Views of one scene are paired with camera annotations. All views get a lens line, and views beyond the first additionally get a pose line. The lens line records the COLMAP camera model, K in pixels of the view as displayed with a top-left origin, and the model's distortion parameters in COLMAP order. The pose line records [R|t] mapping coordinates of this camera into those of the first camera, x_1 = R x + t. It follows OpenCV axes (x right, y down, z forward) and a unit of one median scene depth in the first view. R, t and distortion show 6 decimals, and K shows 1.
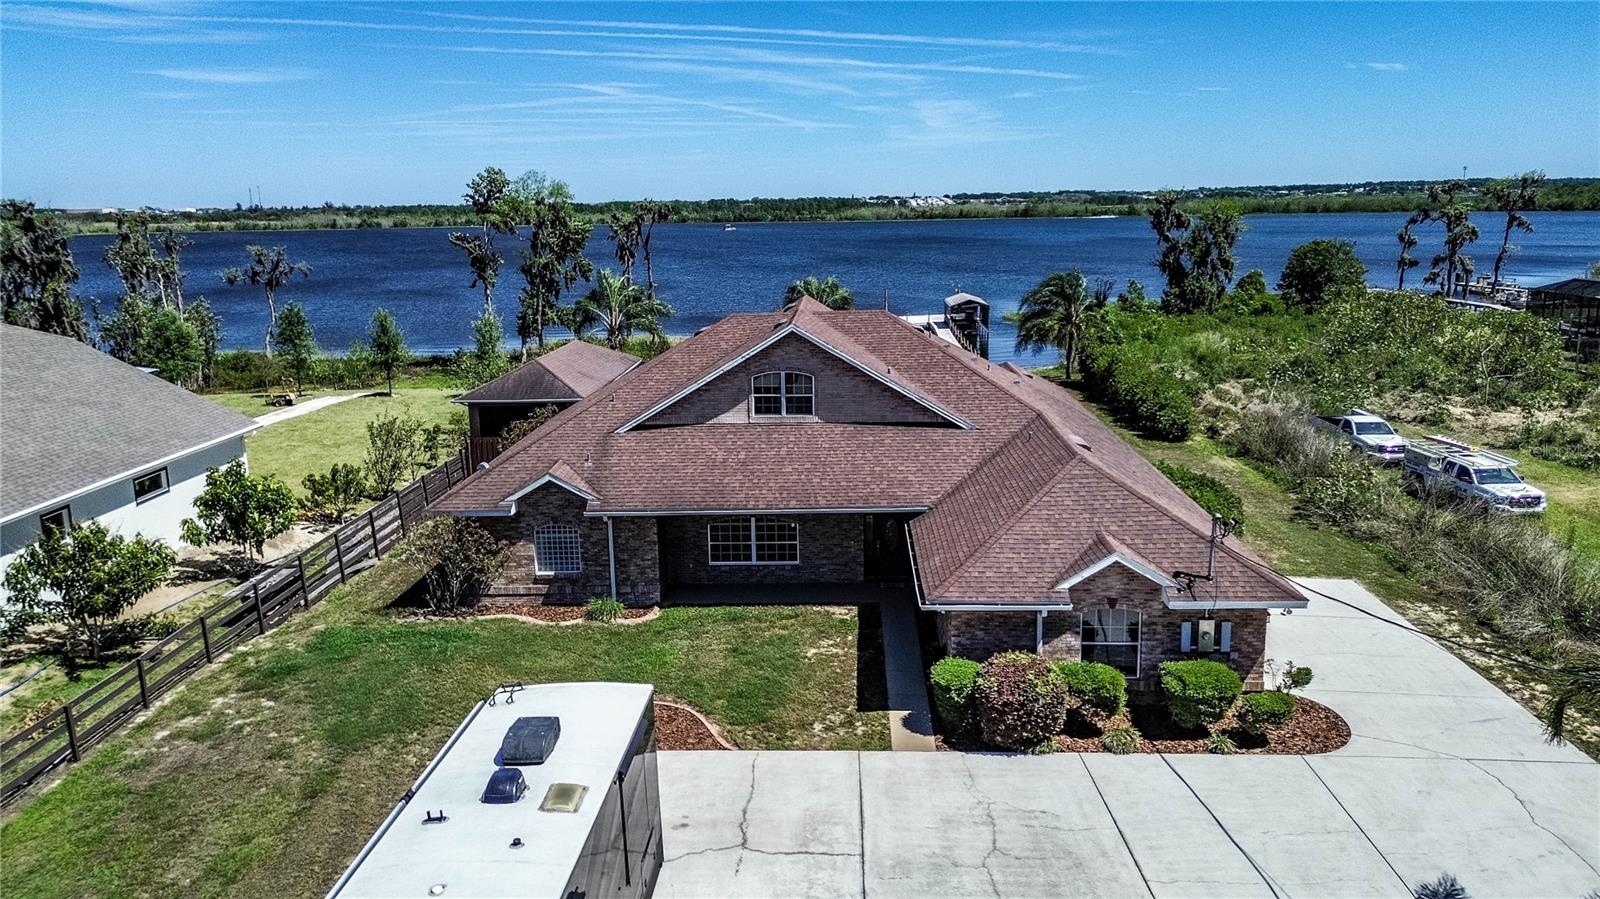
lens RADIAL K [[1128.4, 0, 806.3], [0, 1128.4, 447.5], [0, 0, 1]] dist [0.079818, -0.074818]
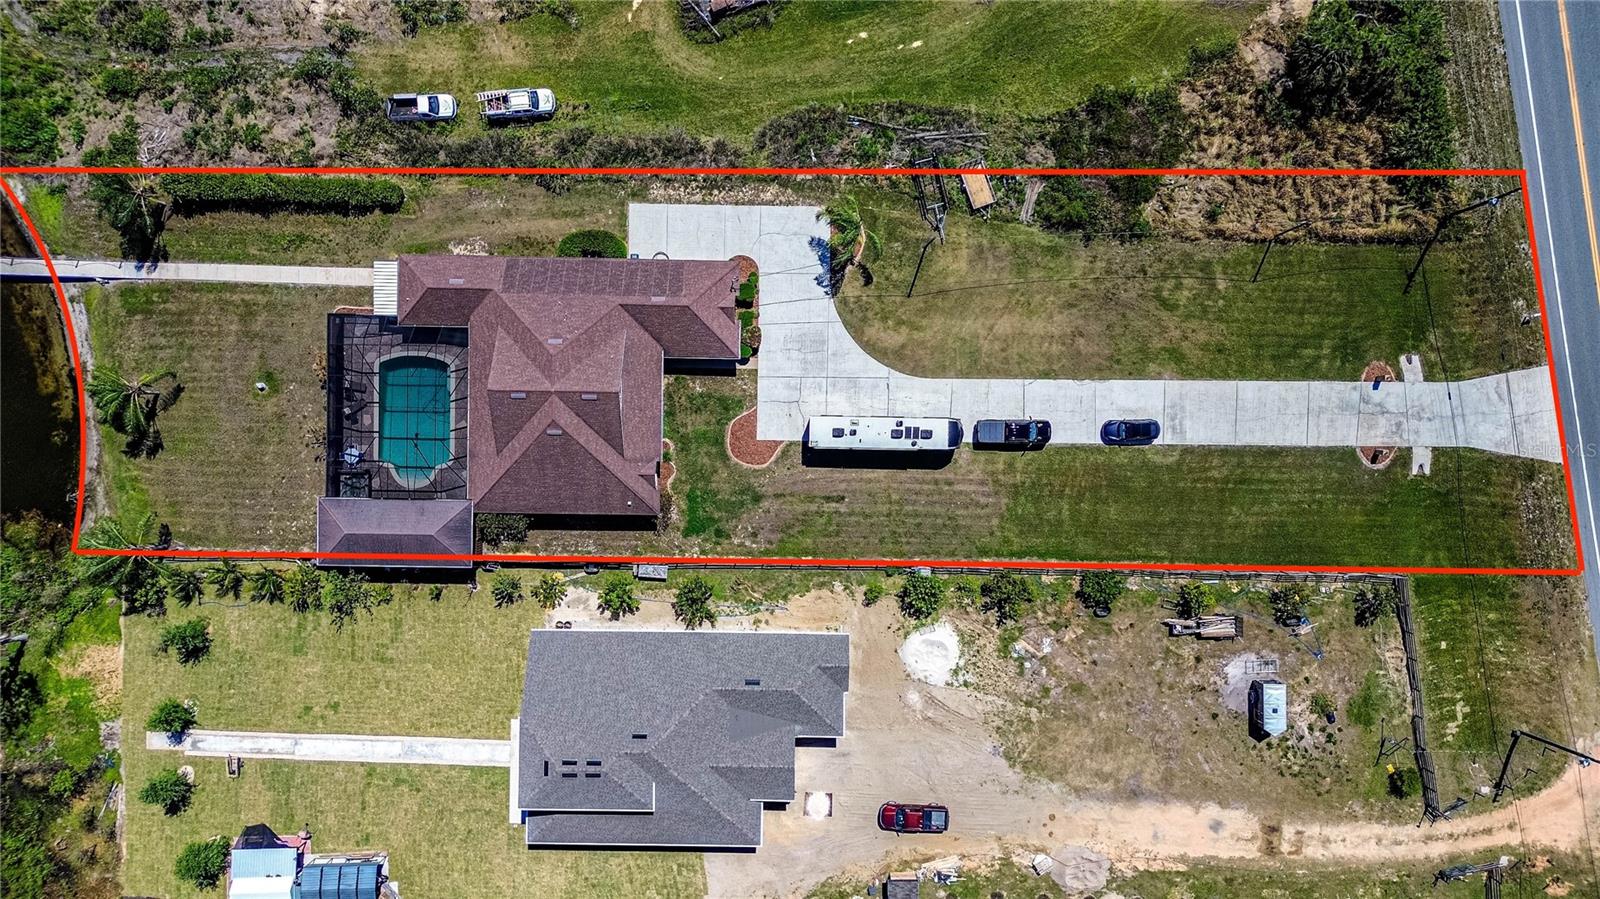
lens RADIAL K [[1128.4, 0, 804.6], [0, 1128.4, 443.0], [0, 0, 1]] dist [0.079818, -0.074818]
pose [[-0.022895, -0.999717, 0.006436, -0.166854], [0.215595, 0.001349, 0.976482, -2.750308], [-0.976214, 0.023744, 0.215503, -0.041001]]
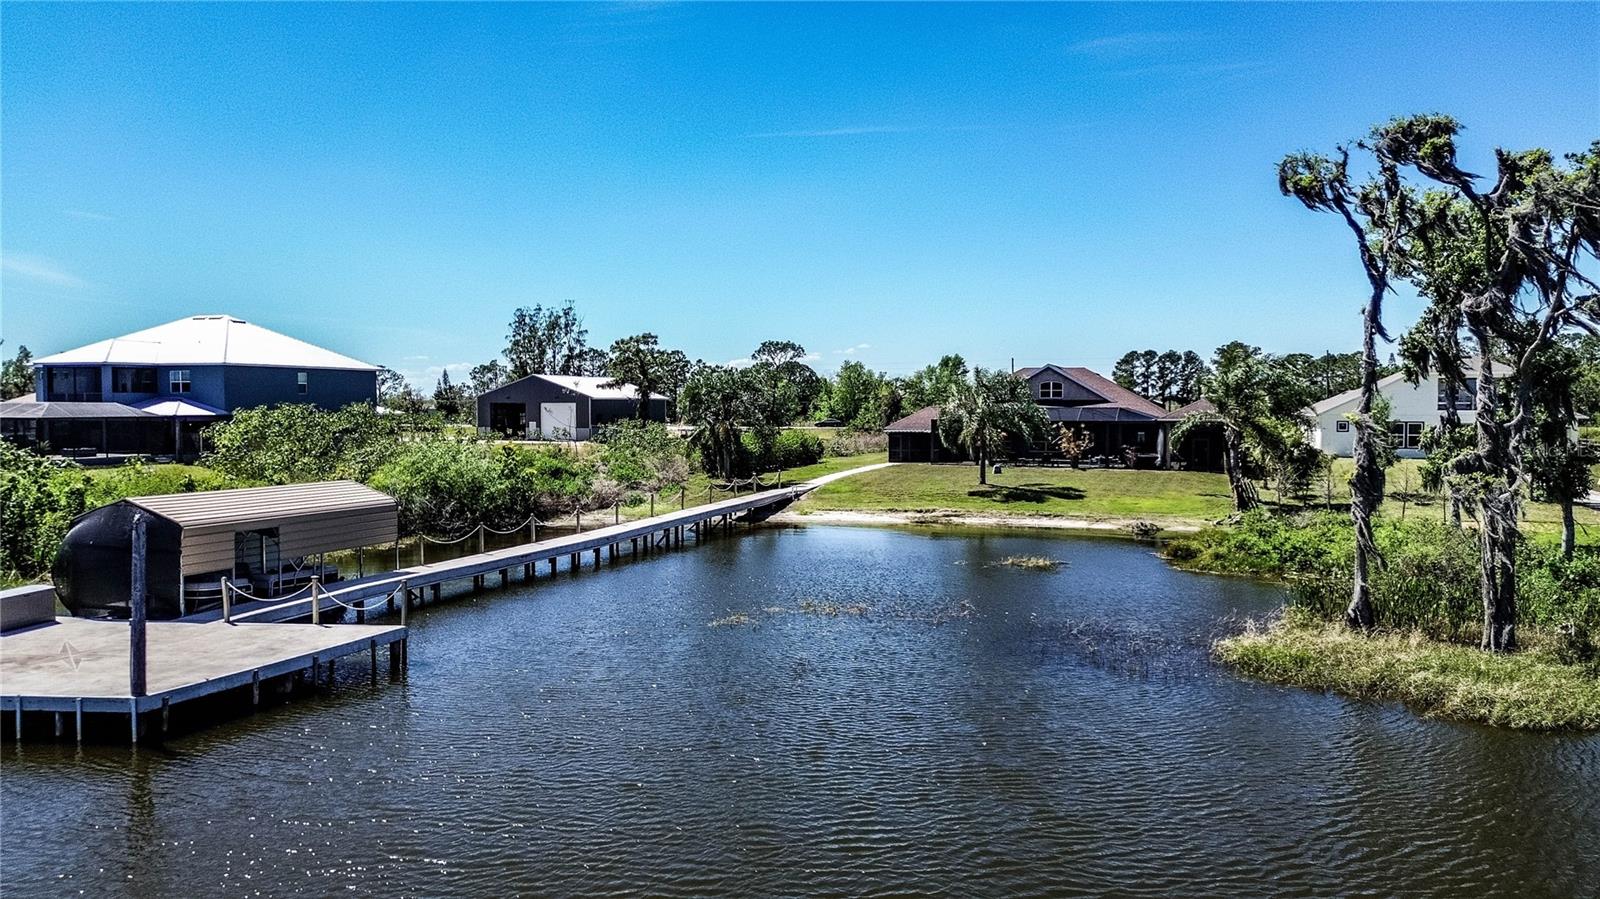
lens RADIAL K [[1128.4, 0, 807.1], [0, 1128.4, 461.0], [0, 0, 1]] dist [0.079818, -0.074818]
pose [[-0.953344, 0.002845, 0.301872, -0.283326], [0.080315, 0.966308, 0.244536, -0.693110], [-0.291006, 0.257372, -0.921453, 4.221716]]
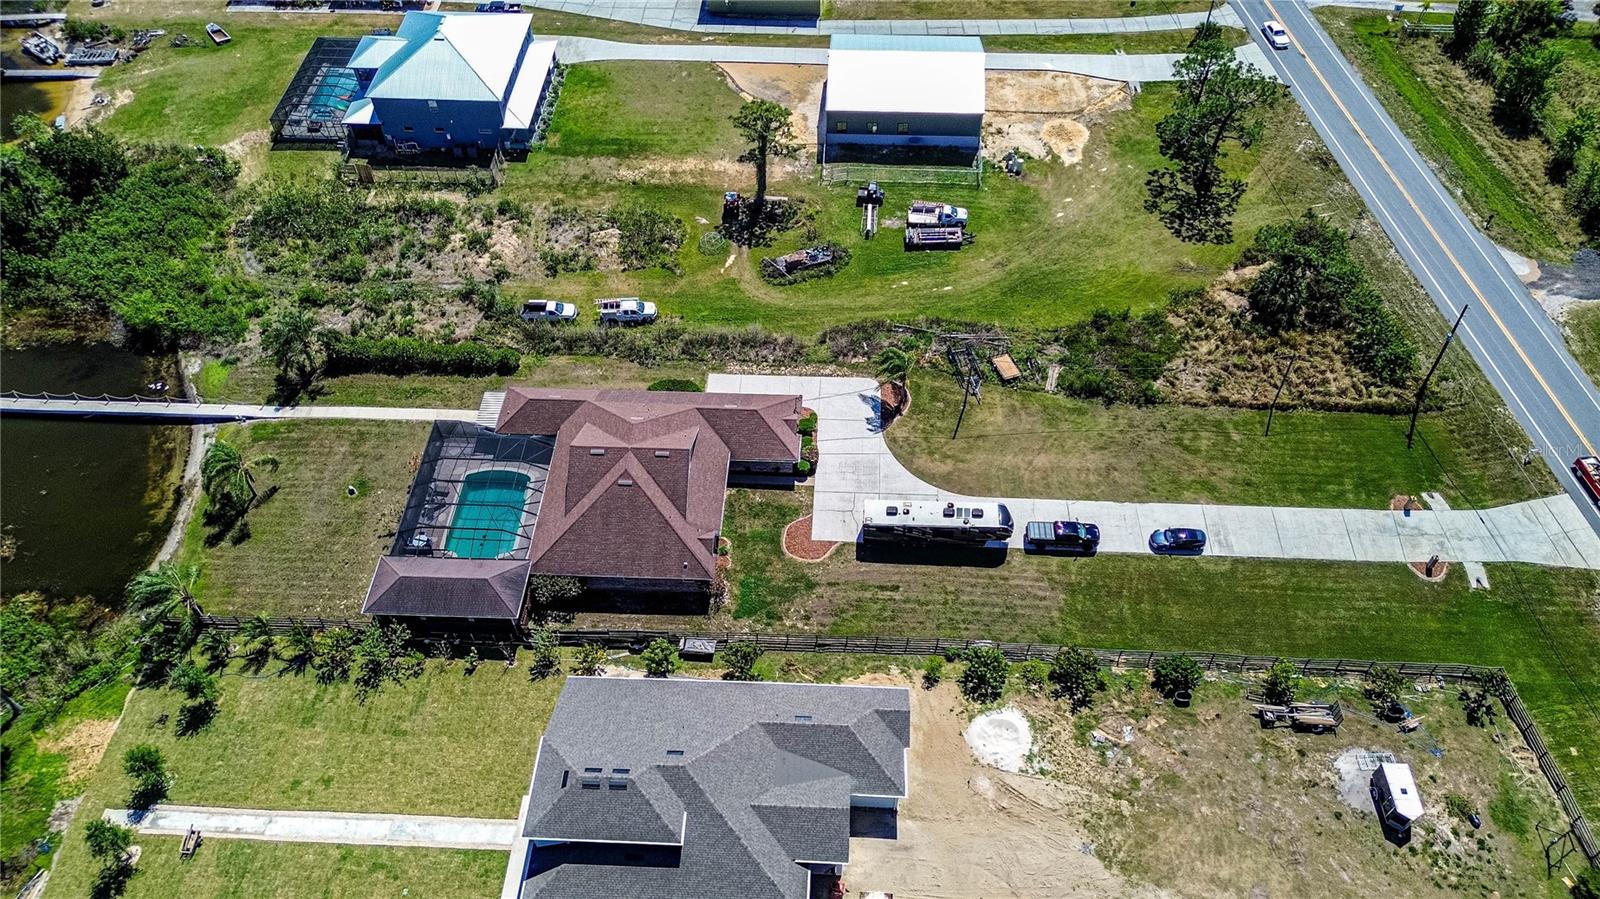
lens RADIAL K [[1128.4, 0, 803.3], [0, 1128.4, 448.7], [0, 0, 1]] dist [0.079818, -0.074818]
pose [[0.008908, -0.757823, 0.652399, -1.988772], [0.220716, 0.637824, 0.737879, -2.284491], [-0.975297, 0.137422, 0.172946, 0.188109]]
